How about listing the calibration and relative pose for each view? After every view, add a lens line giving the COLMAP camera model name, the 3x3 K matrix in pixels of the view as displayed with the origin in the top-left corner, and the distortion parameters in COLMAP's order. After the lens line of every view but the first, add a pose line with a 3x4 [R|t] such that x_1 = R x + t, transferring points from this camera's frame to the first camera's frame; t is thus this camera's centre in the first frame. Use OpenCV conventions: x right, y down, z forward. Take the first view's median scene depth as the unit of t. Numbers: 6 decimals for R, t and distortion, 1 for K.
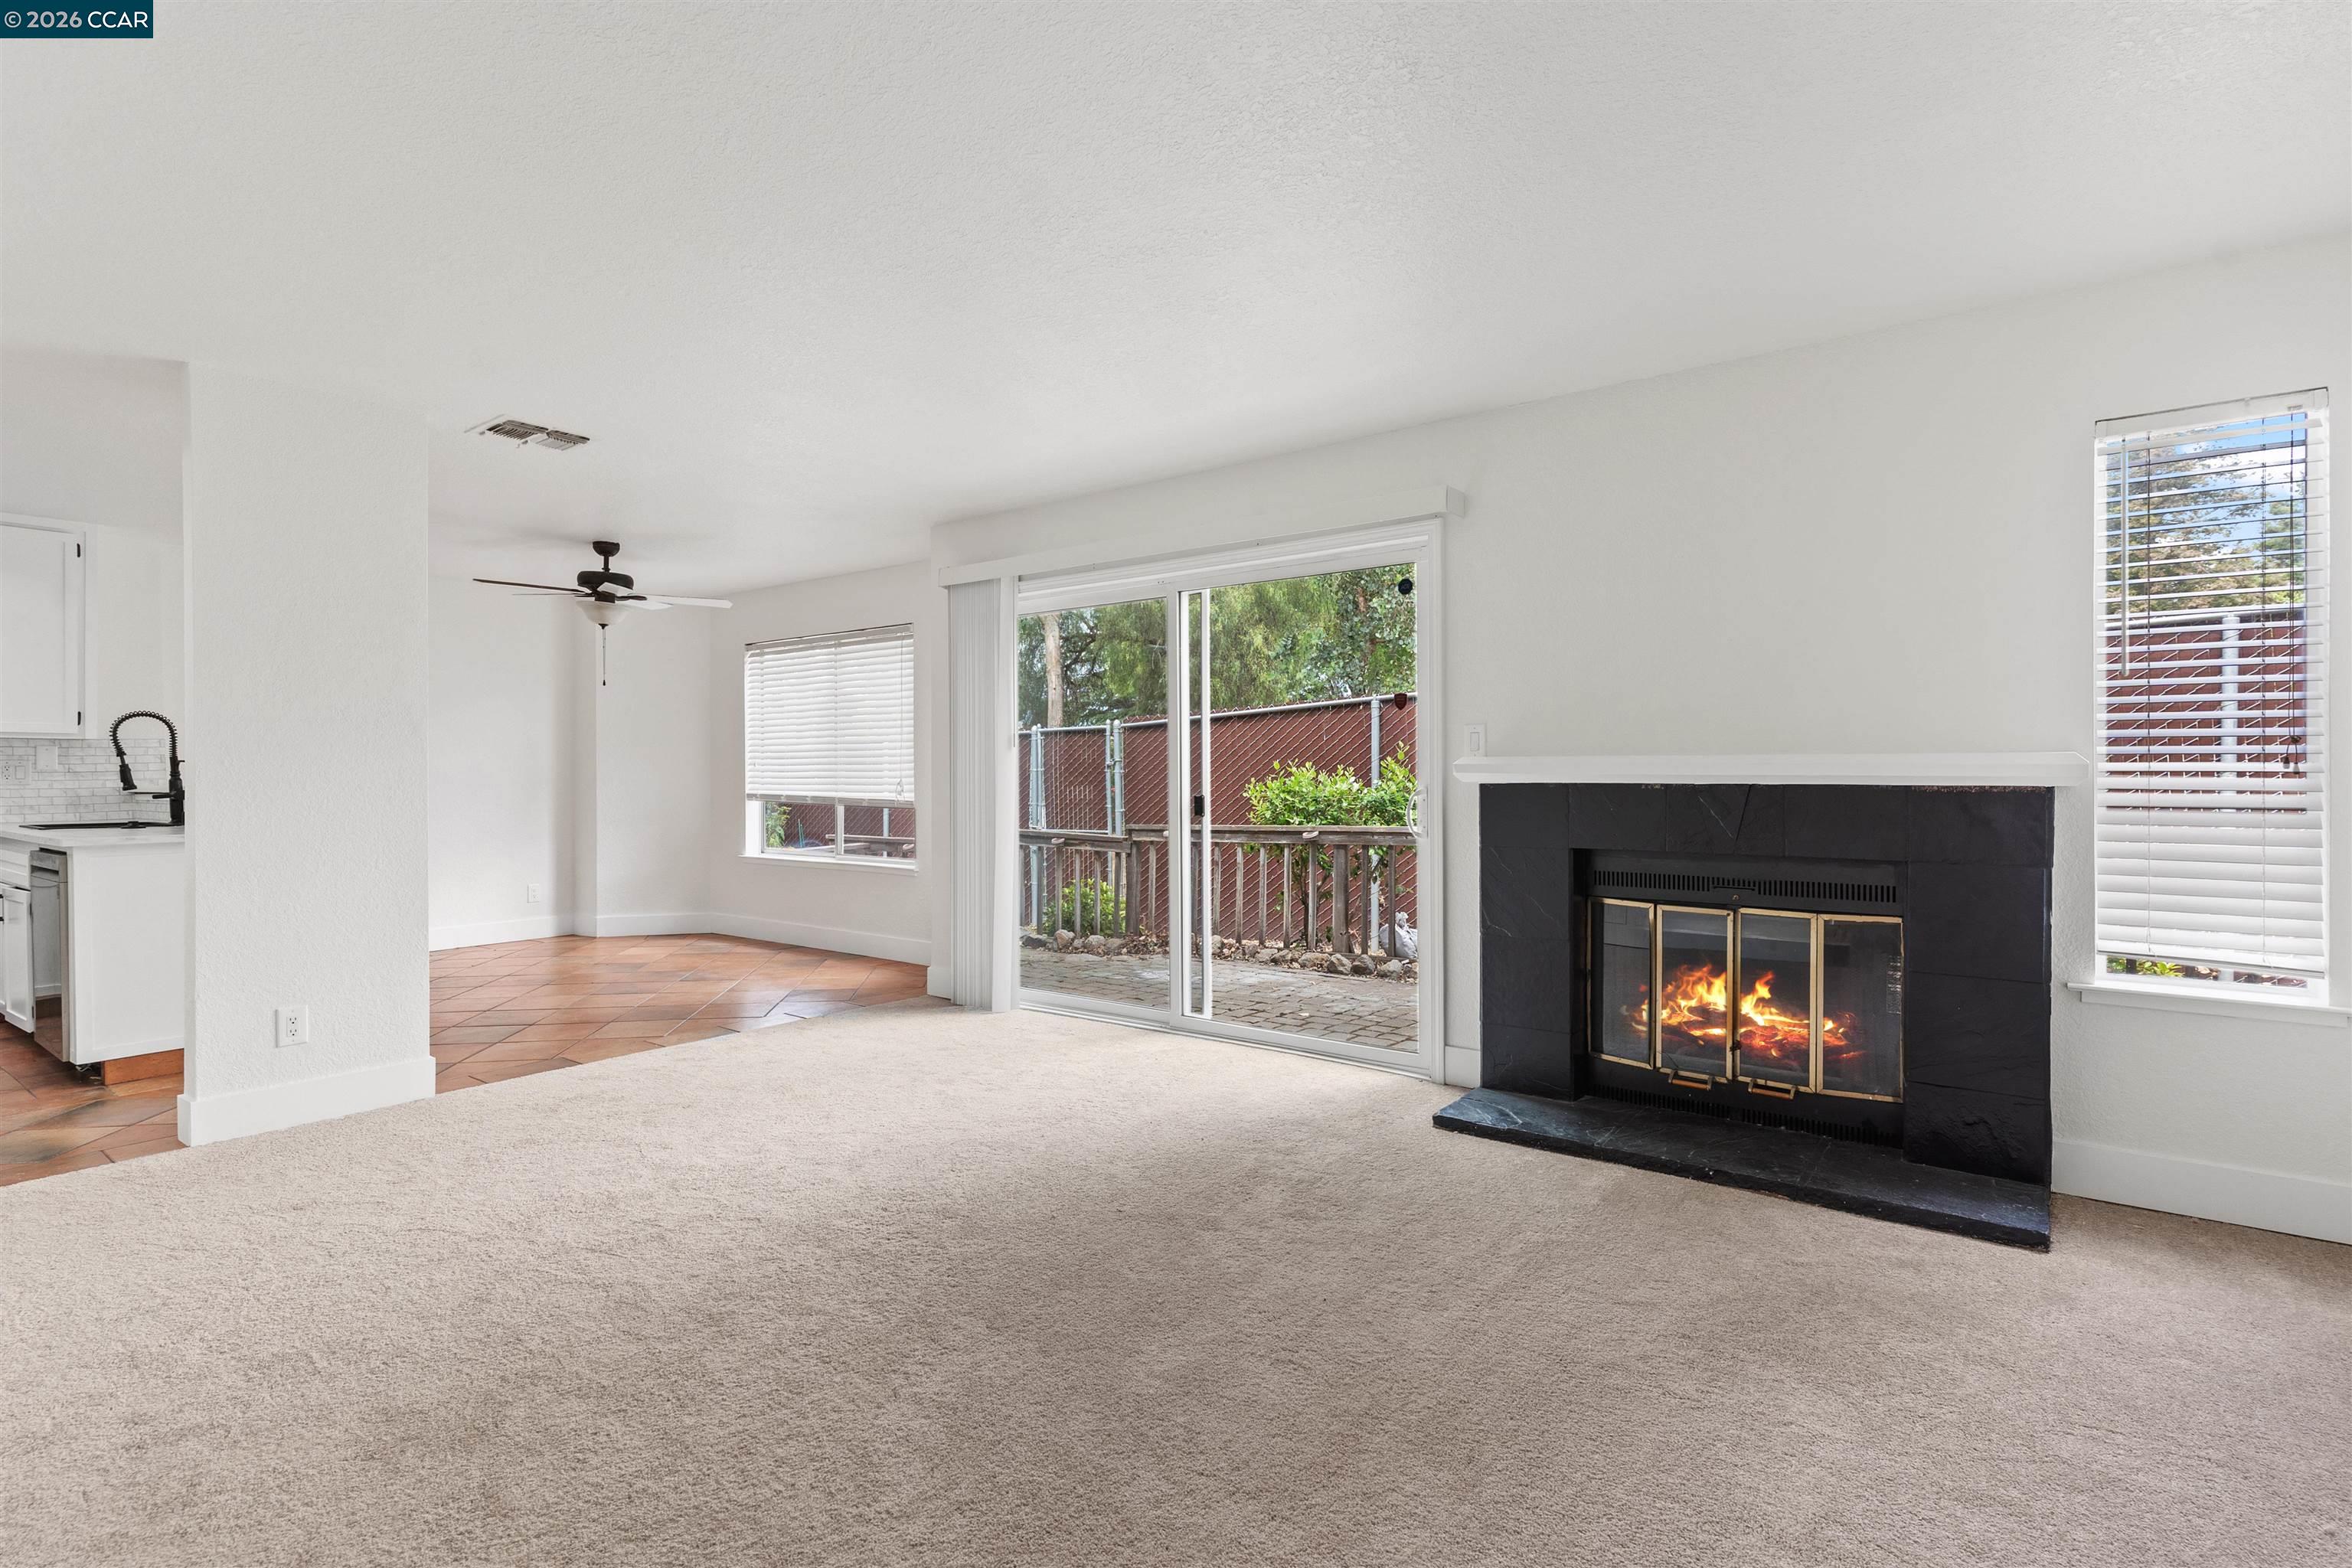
lens RADIAL K [[1124.1, 0, 1179.8], [0, 1124.1, 779.9], [0, 0, 1]] dist [0.002146, -0.001171]
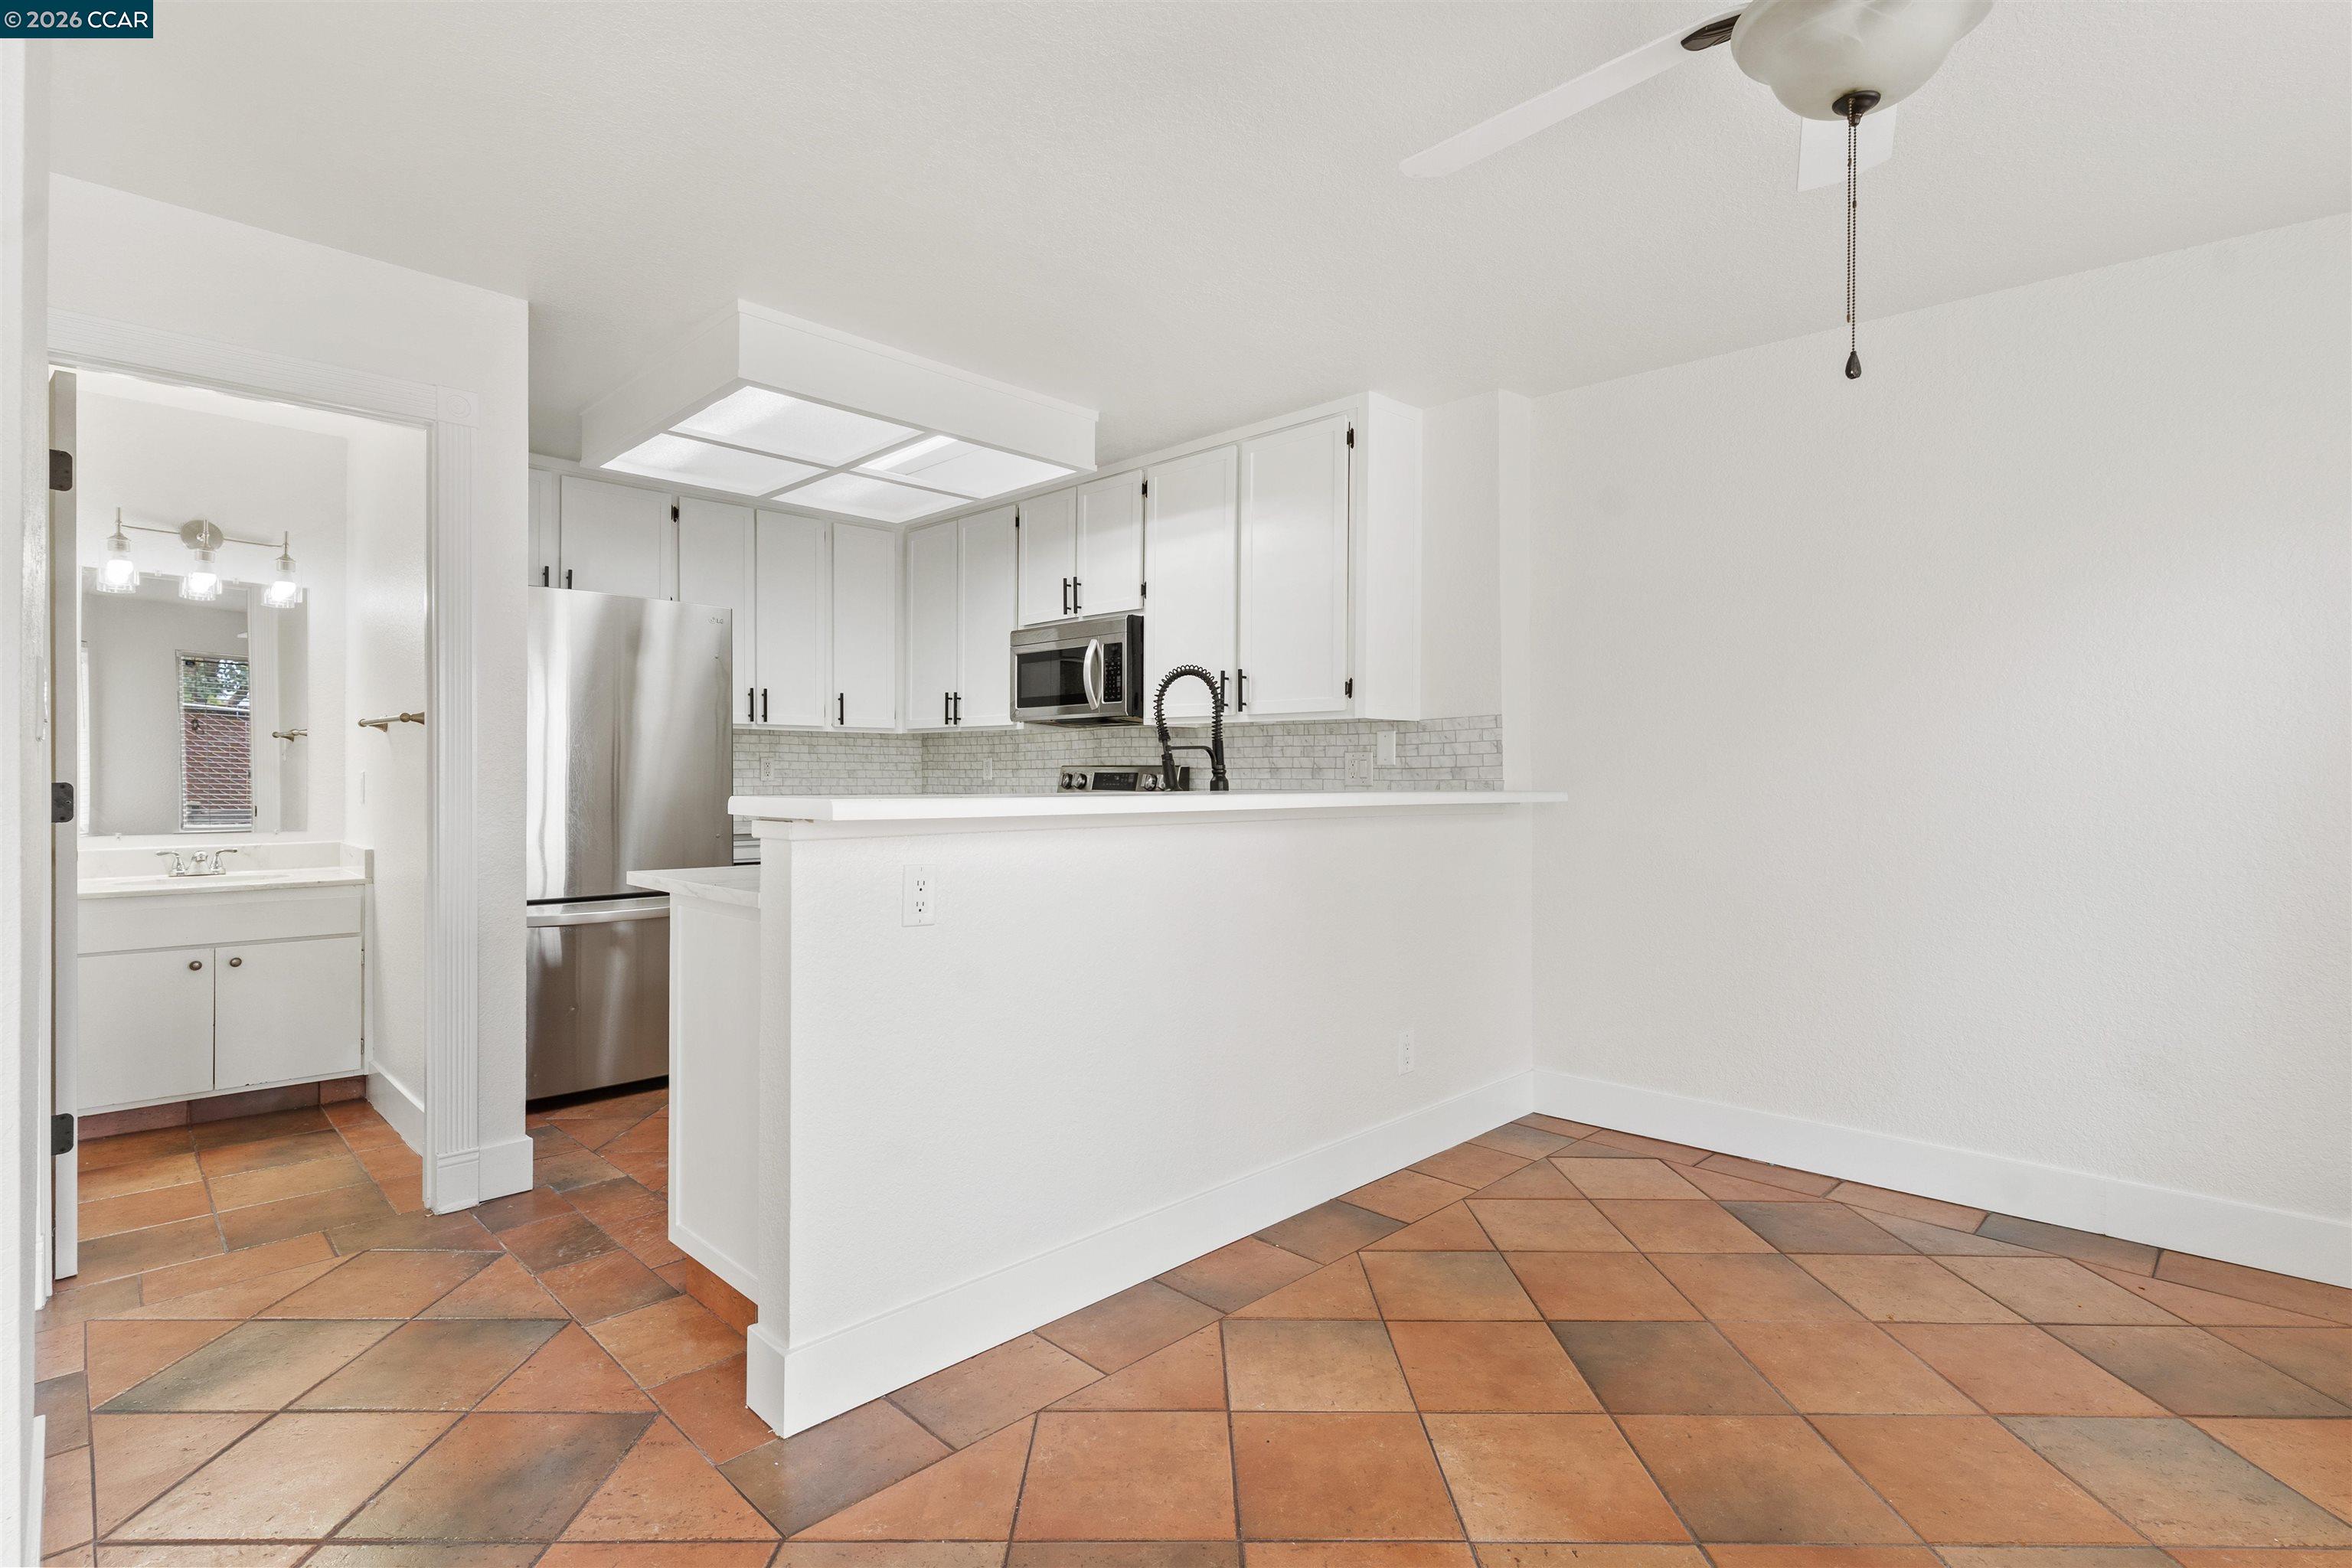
lens RADIAL K [[1124.1, 0, 1175.0], [0, 1124.1, 773.8], [0, 0, 1]] dist [0.002146, -0.001171]
pose [[-0.141406, 0.002489, -0.989949, -0.421847], [-0.011464, 0.999926, 0.004151, -0.007530], [0.989885, 0.011936, -0.141367, 1.391175]]
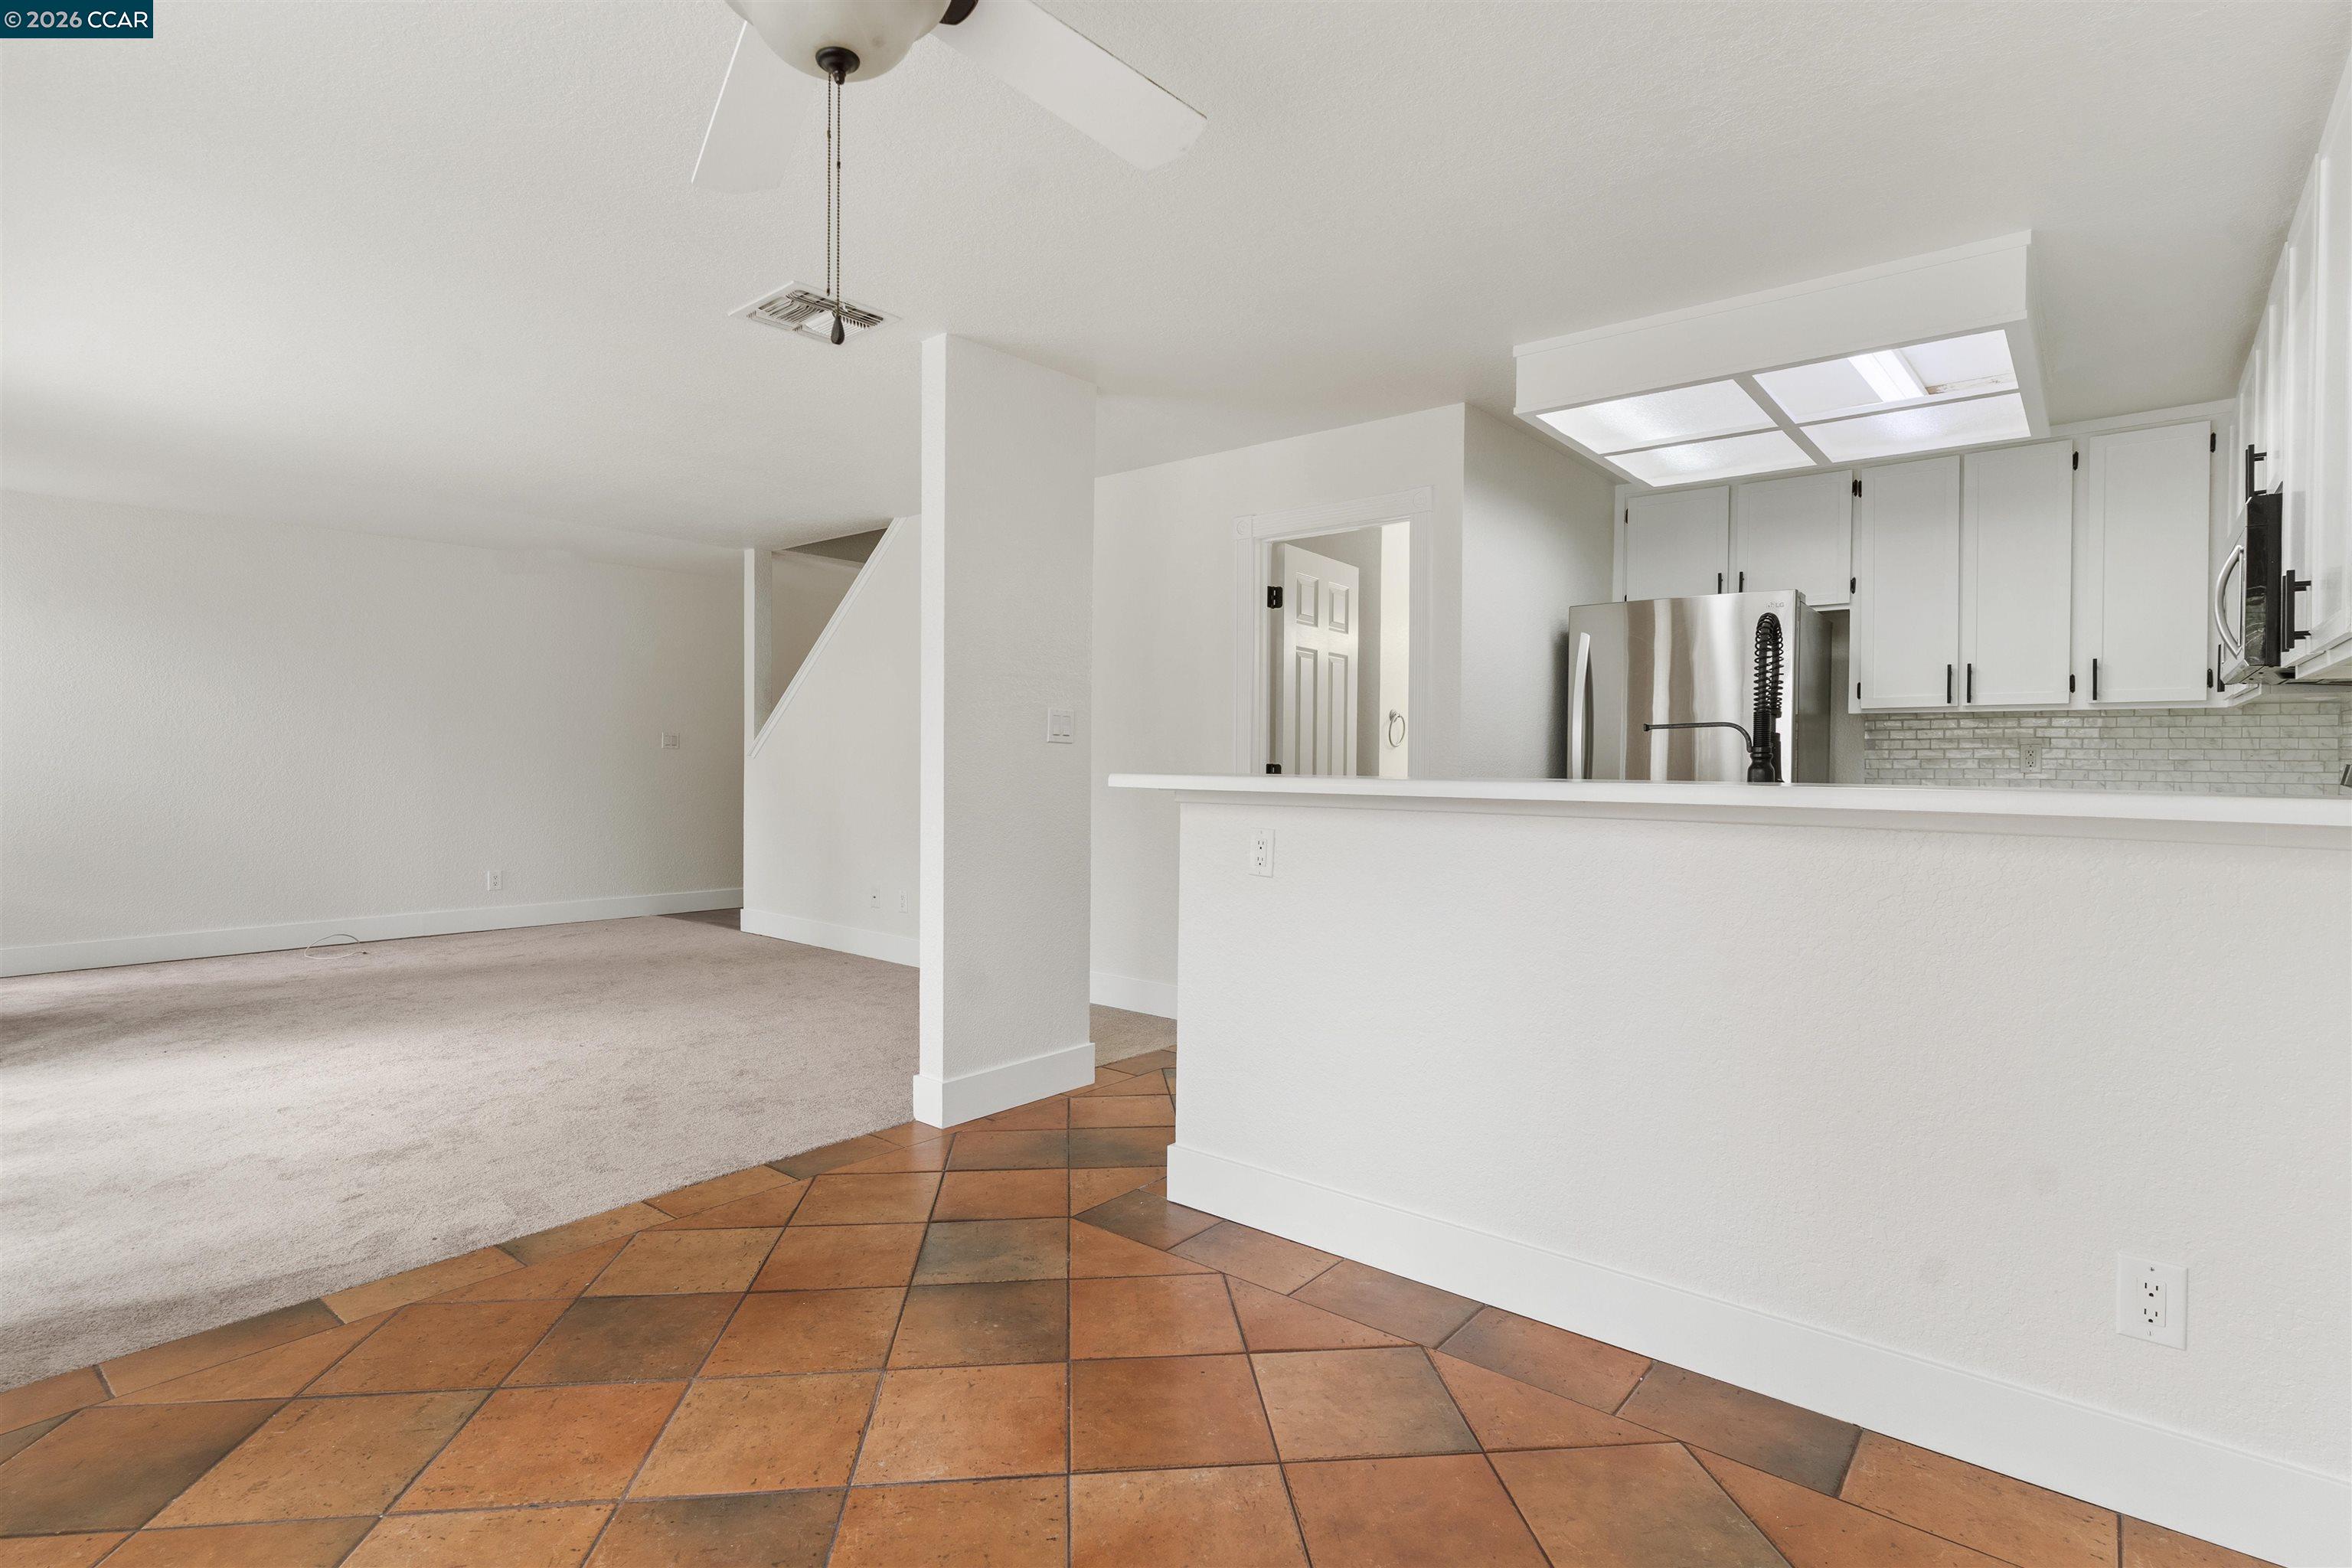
lens RADIAL K [[1124.1, 0, 1159.7], [0, 1124.1, 762.8], [0, 0, 1]] dist [0.002146, -0.001171]
pose [[-0.998992, -0.004273, 0.044674, -0.895377], [-0.003695, 0.999908, 0.013022, -0.009133], [-0.044725, 0.012844, -0.998917, 1.873180]]
